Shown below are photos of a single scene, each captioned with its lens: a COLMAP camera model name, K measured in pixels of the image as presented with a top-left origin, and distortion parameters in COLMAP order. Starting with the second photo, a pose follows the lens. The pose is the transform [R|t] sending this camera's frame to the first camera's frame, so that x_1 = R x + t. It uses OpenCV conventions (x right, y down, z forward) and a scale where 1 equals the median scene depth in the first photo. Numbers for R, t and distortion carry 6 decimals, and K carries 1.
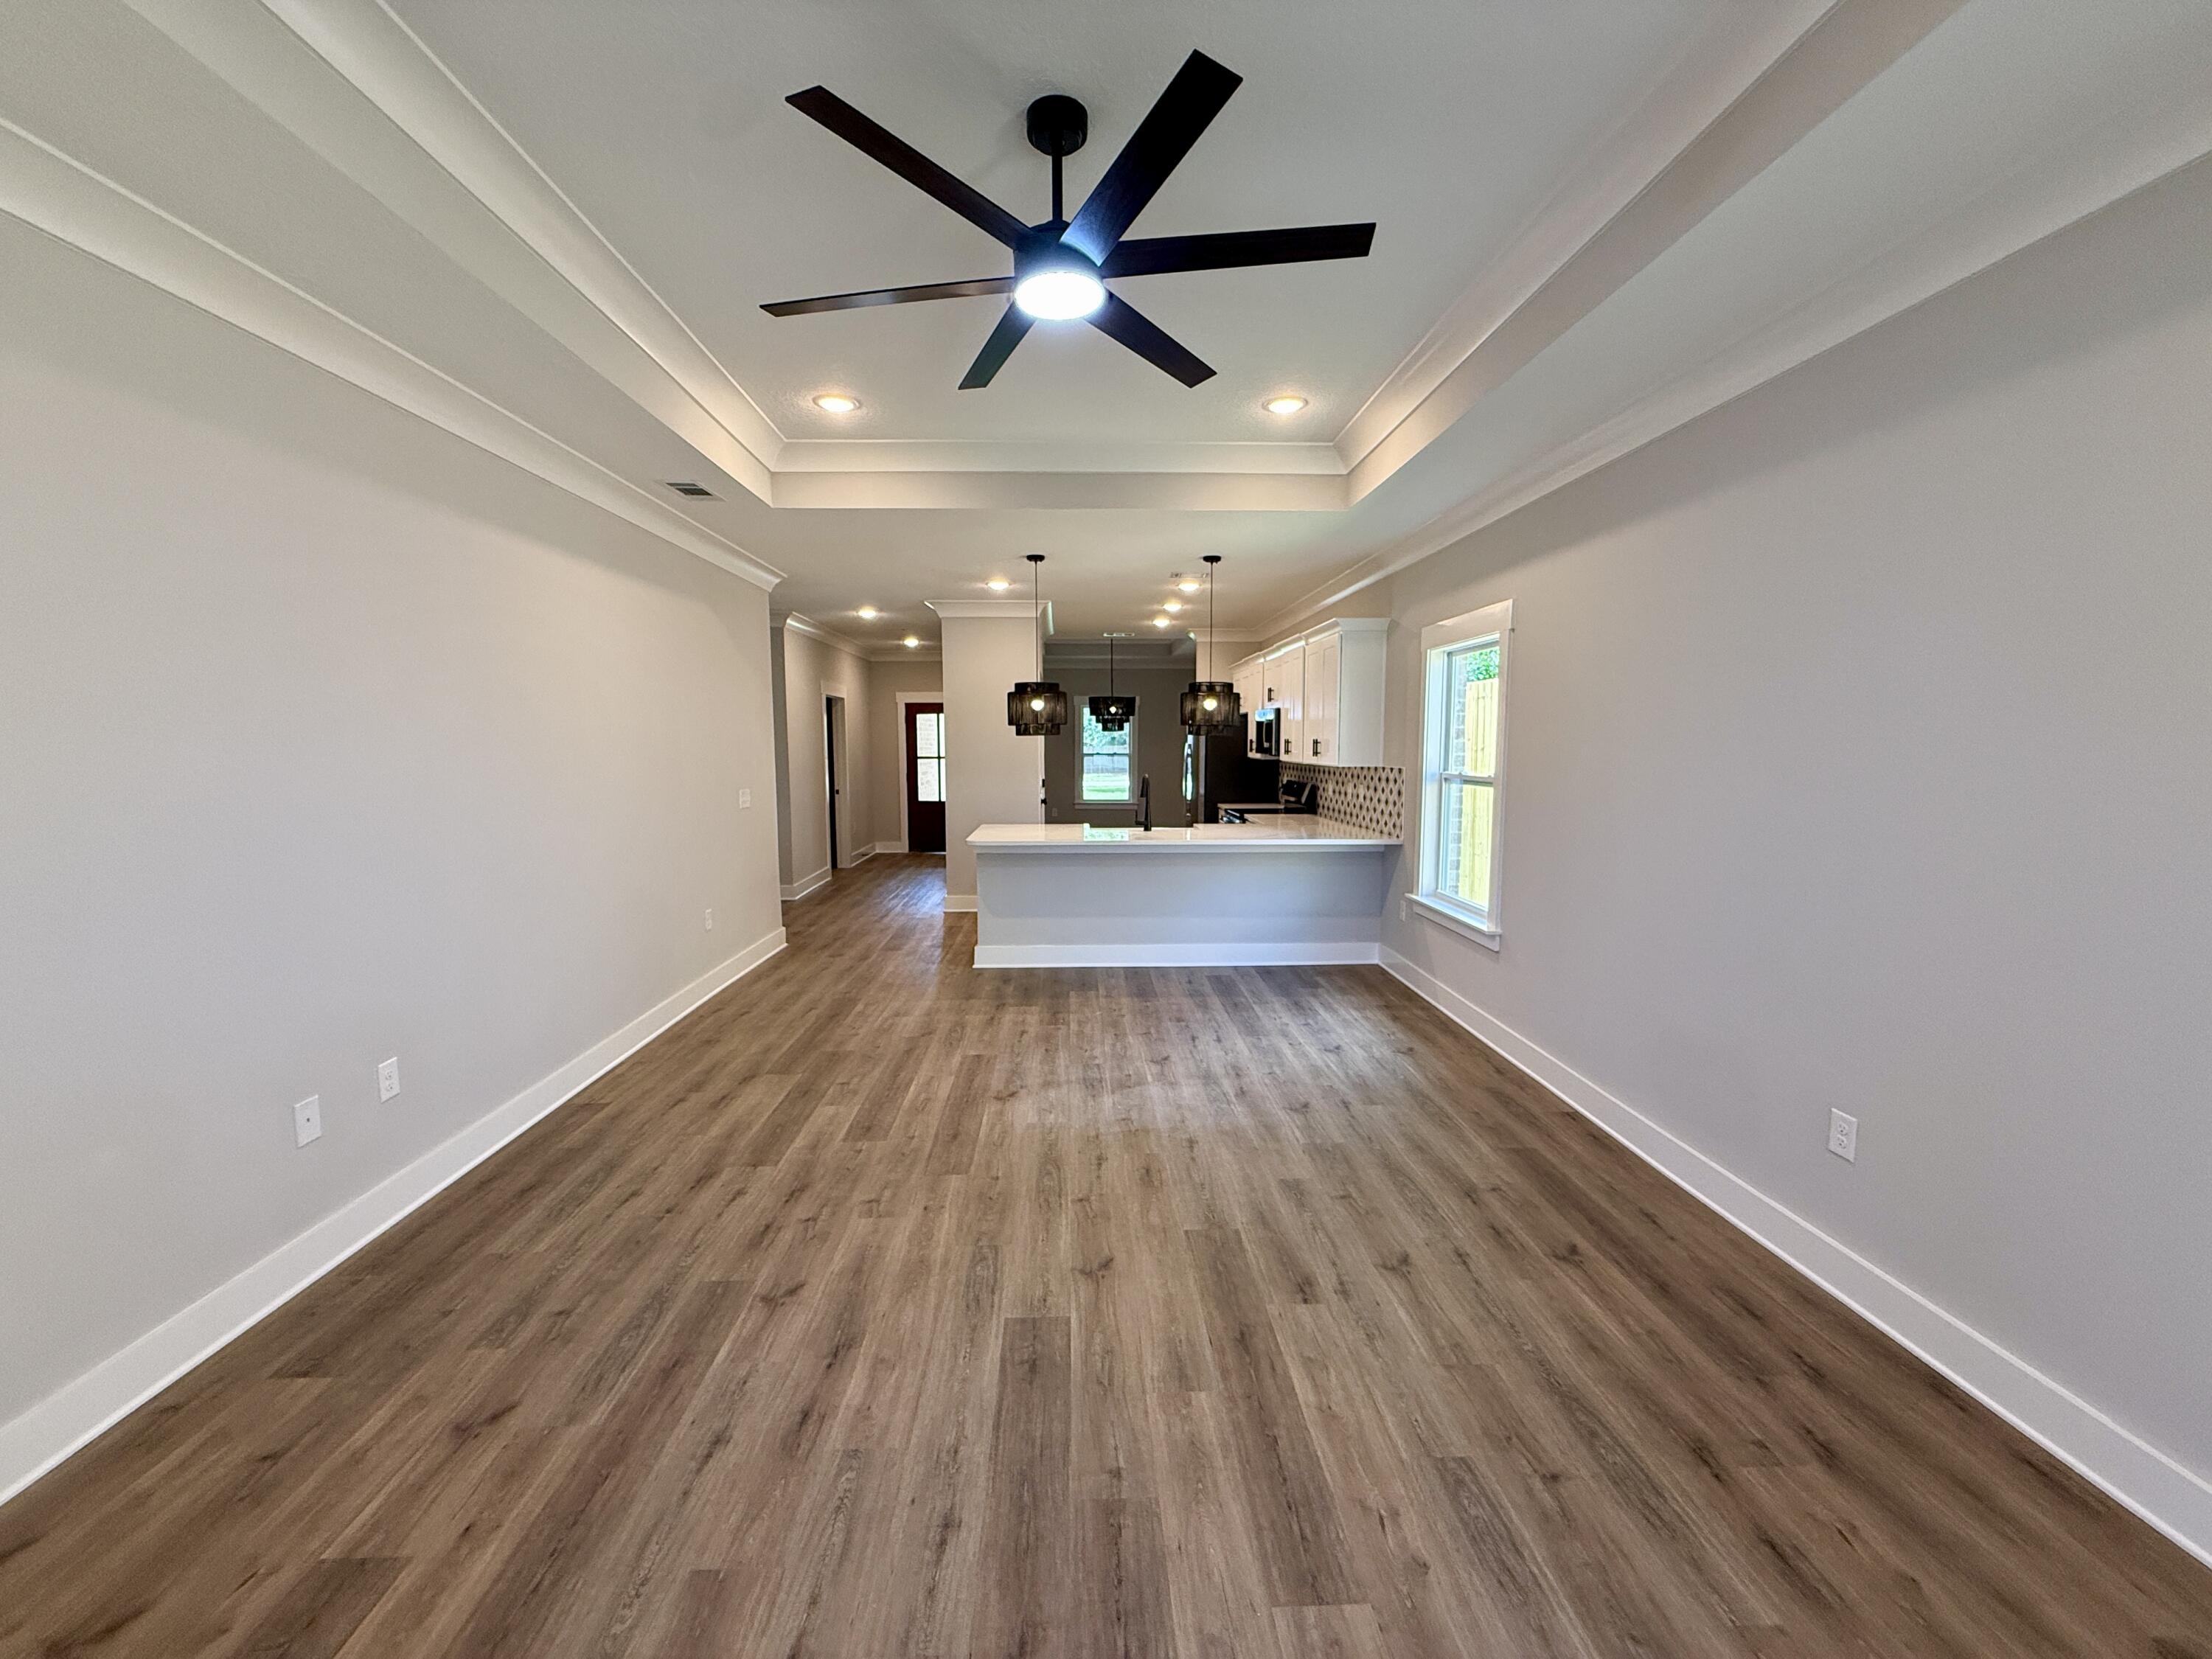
lens RADIAL K [[883.4, 0, 1086.9], [0, 883.4, 835.8], [0, 0, 1]] dist [0.001669, -0.000008]
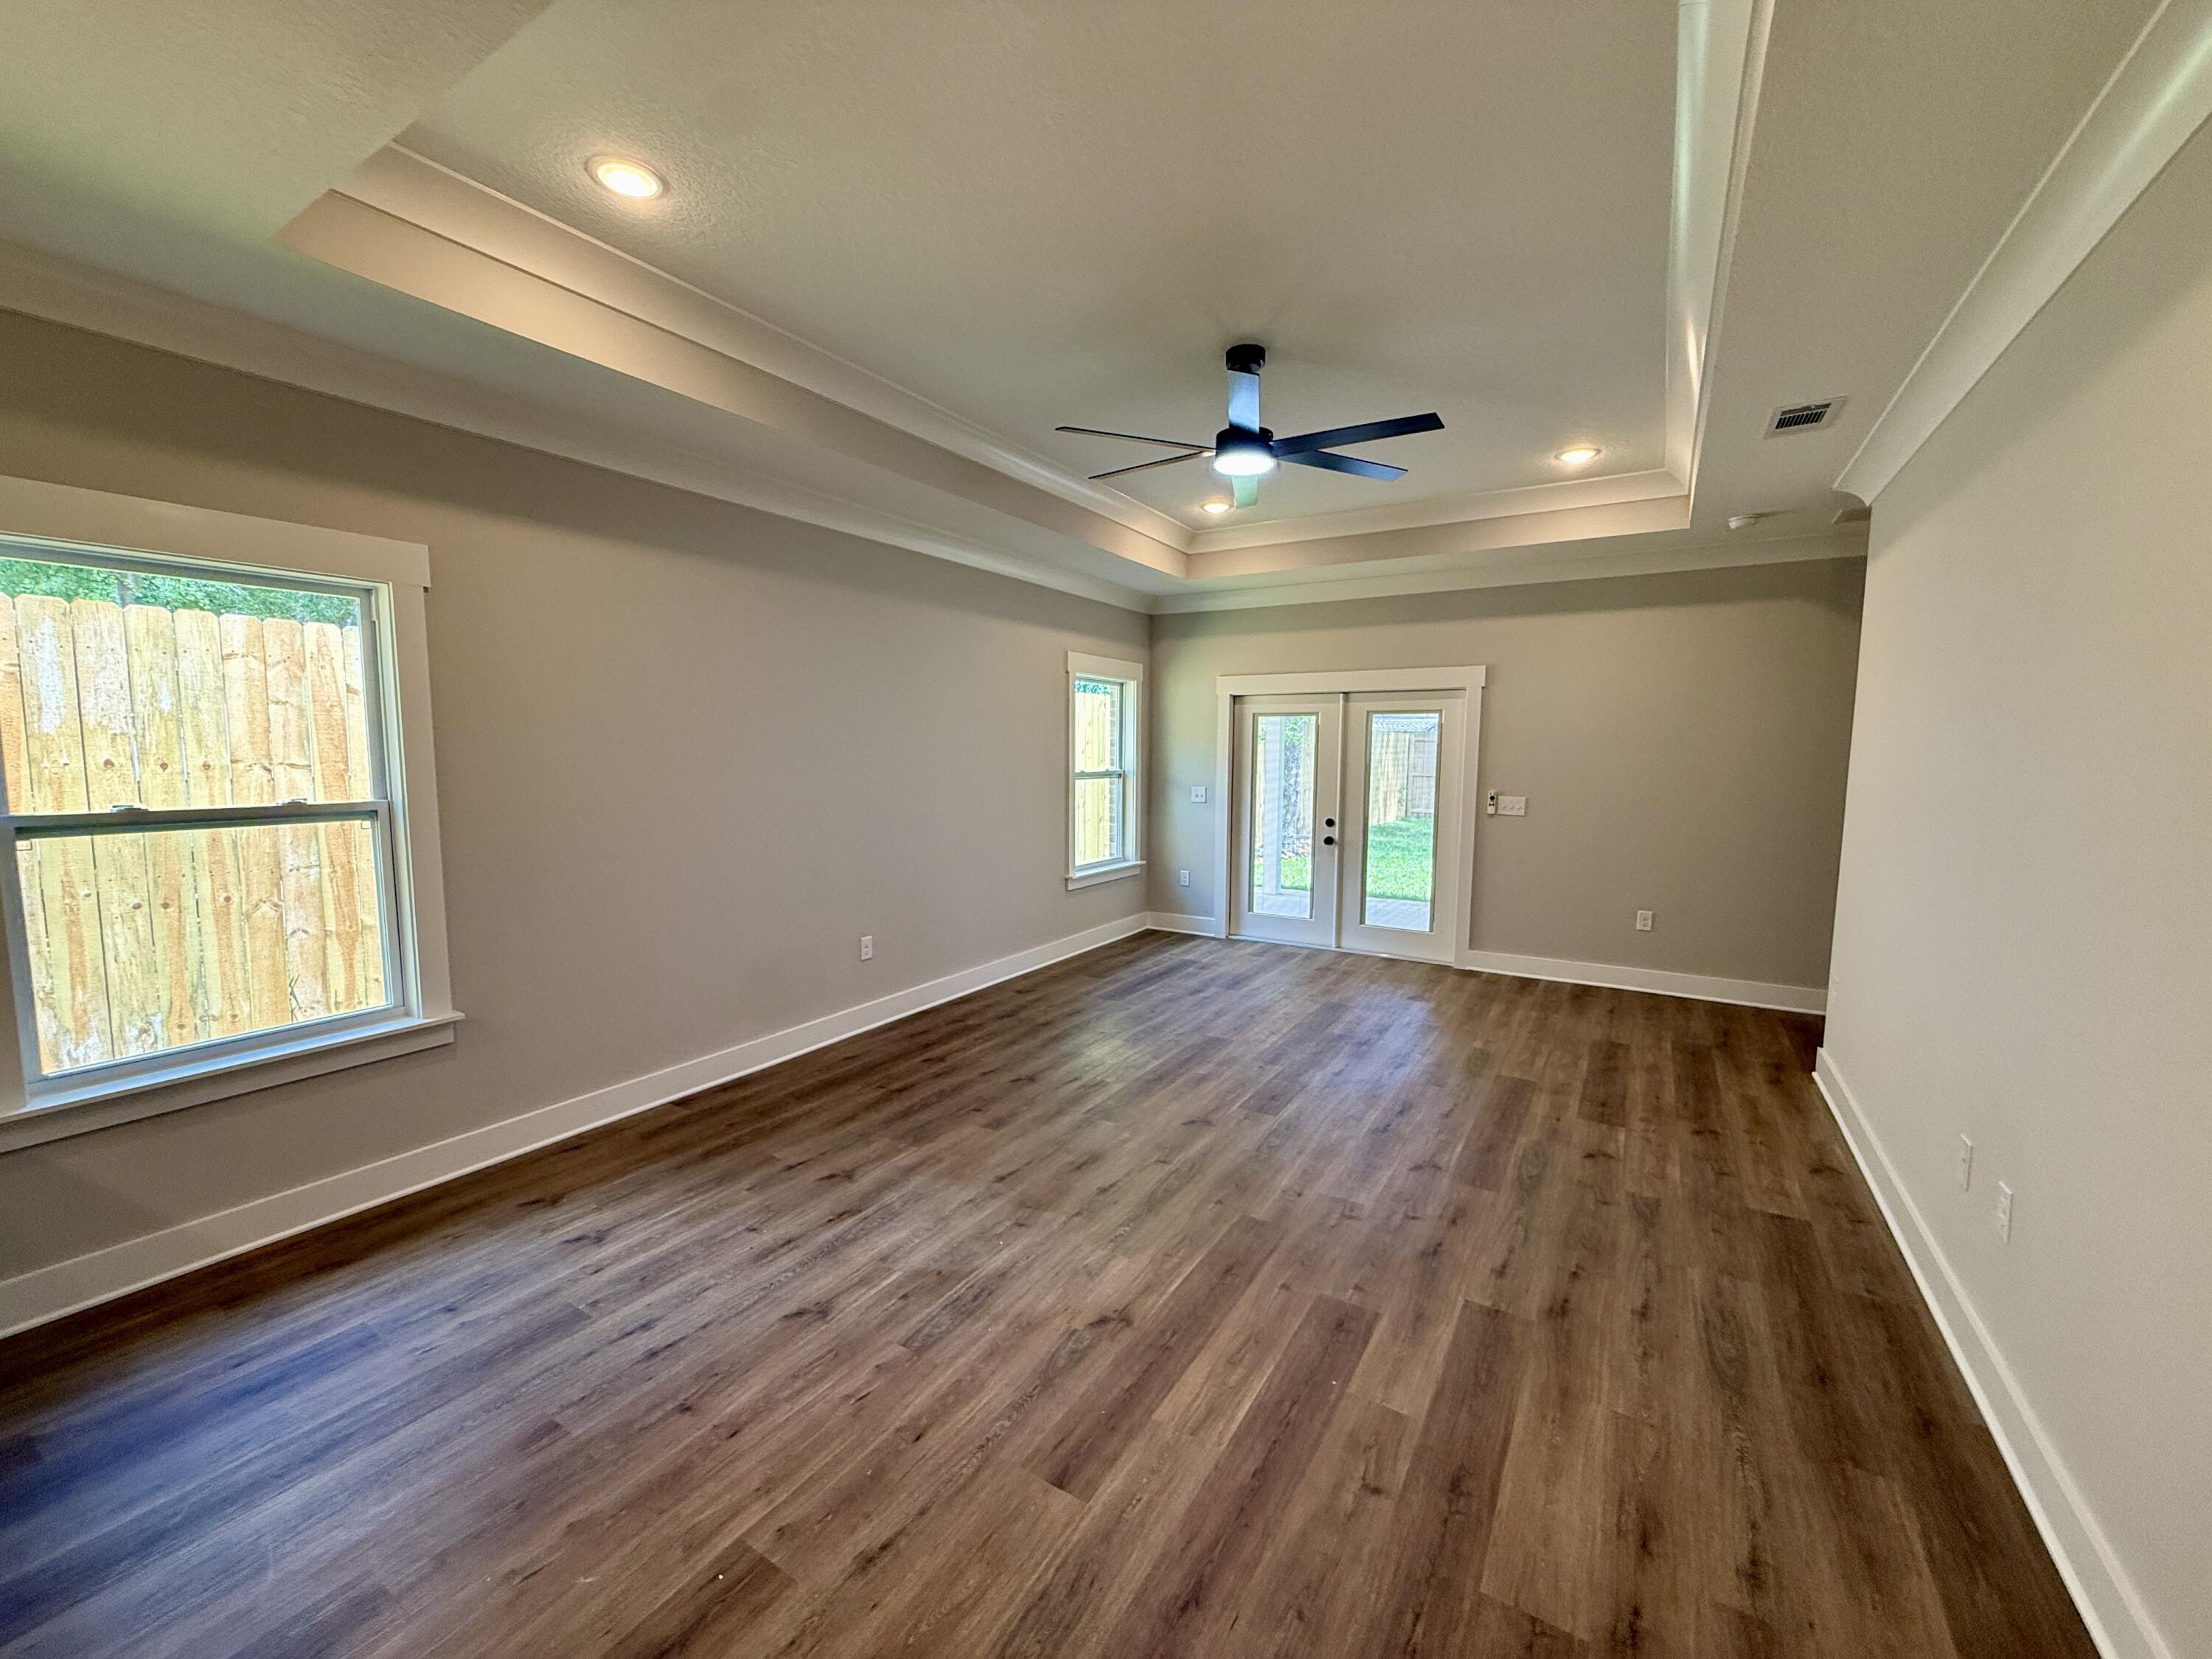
lens RADIAL K [[883.4, 0, 1100.9], [0, 883.4, 835.7], [0, 0, 1]] dist [0.001669, -0.000008]
pose [[-0.838378, -0.056370, 0.542166, -0.440039], [0.056051, 0.980450, 0.188614, -0.172615], [-0.542199, 0.188519, -0.818829, 1.585685]]
